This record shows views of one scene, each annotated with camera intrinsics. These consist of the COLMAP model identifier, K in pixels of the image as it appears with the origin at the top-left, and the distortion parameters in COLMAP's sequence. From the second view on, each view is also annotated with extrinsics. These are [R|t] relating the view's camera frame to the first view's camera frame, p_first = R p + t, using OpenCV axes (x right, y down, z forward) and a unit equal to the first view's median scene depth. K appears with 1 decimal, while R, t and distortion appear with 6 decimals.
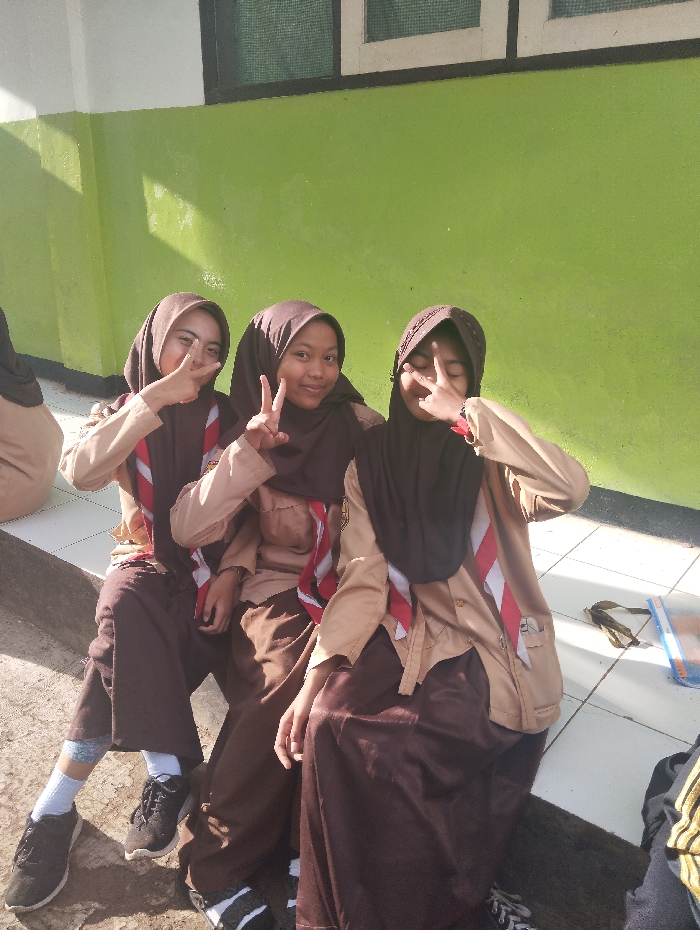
lens RADIAL K [[699.9, 0, 352.8], [0, 699.9, 464.9], [0, 0, 1]] dist [-0.011422, -0.032650]
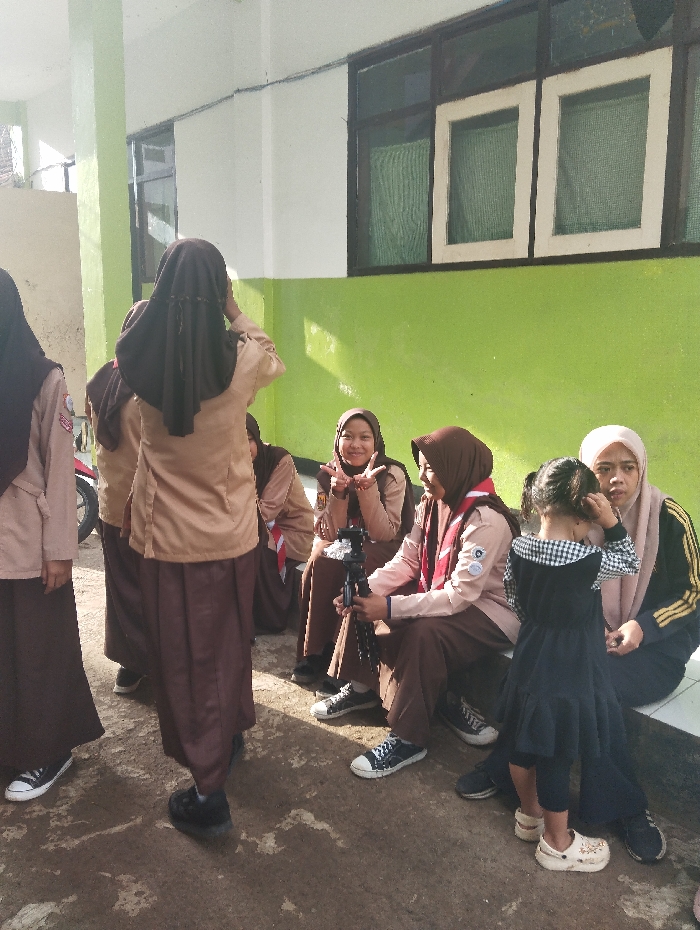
lens RADIAL K [[699.9, 0, 353.0], [0, 699.9, 463.5], [0, 0, 1]] dist [-0.011422, -0.032650]
pose [[0.983477, 0.034101, -0.177793, 0.108369], [-0.061555, 0.986574, -0.151271, 0.153512], [0.170247, 0.159715, 0.972372, -0.534447]]
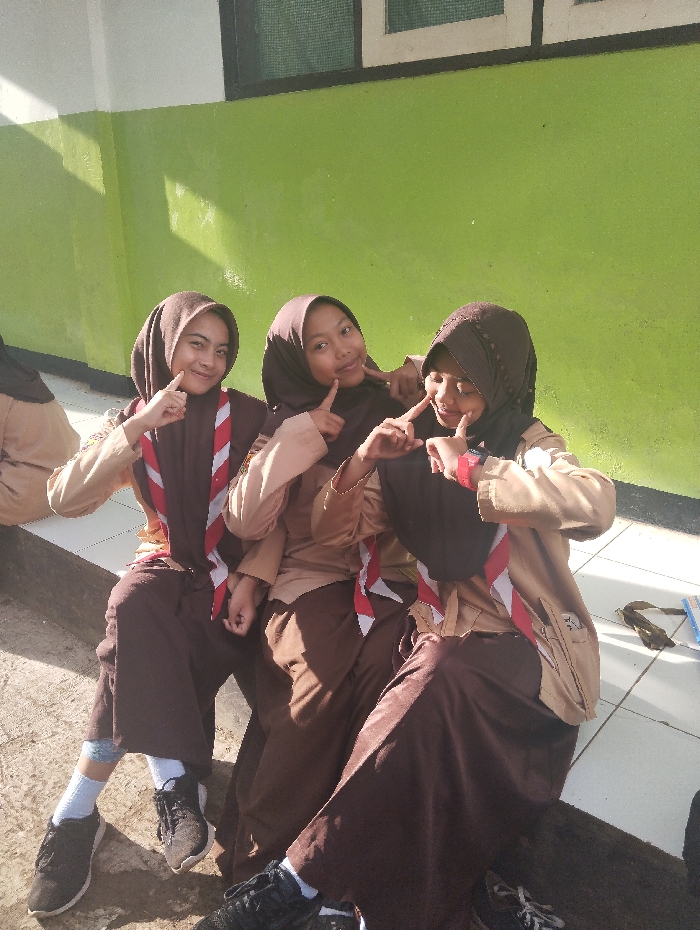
lens RADIAL K [[699.9, 0, 353.0], [0, 699.9, 458.3], [0, 0, 1]] dist [-0.011422, -0.032650]
pose [[0.999489, -0.006286, -0.031335, -0.002944], [0.006009, 0.999942, -0.008915, 0.002807], [0.031389, 0.008722, 0.999469, 0.018265]]
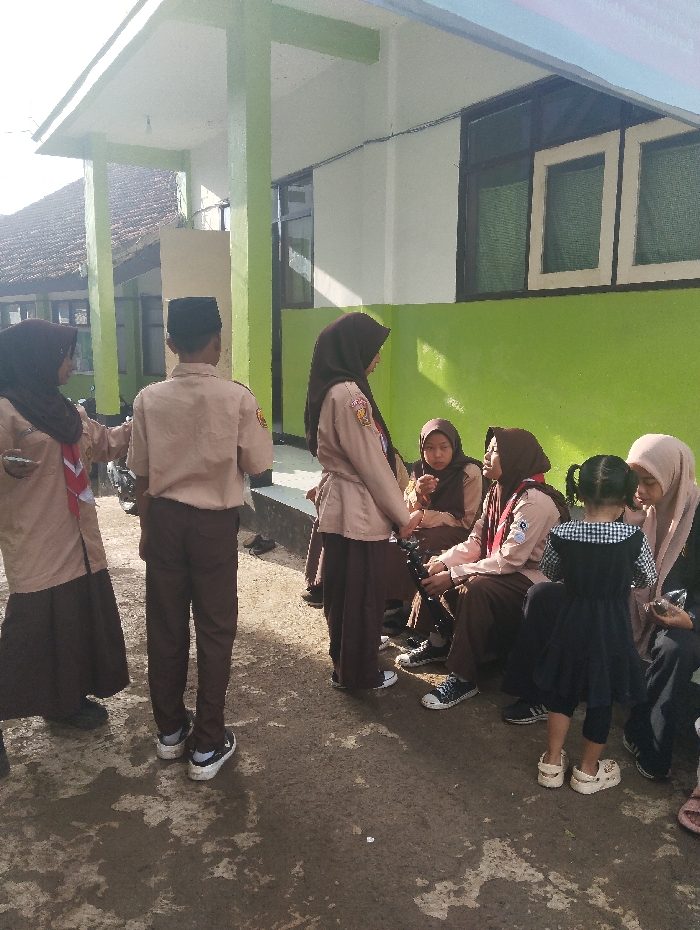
lens RADIAL K [[699.9, 0, 351.2], [0, 699.9, 467.4], [0, 0, 1]] dist [-0.011422, -0.032650]
pose [[0.929894, 0.063687, -0.362273, 0.246436], [-0.128253, 0.979226, -0.157058, 0.238351], [0.344744, 0.192510, 0.918744, -0.749434]]
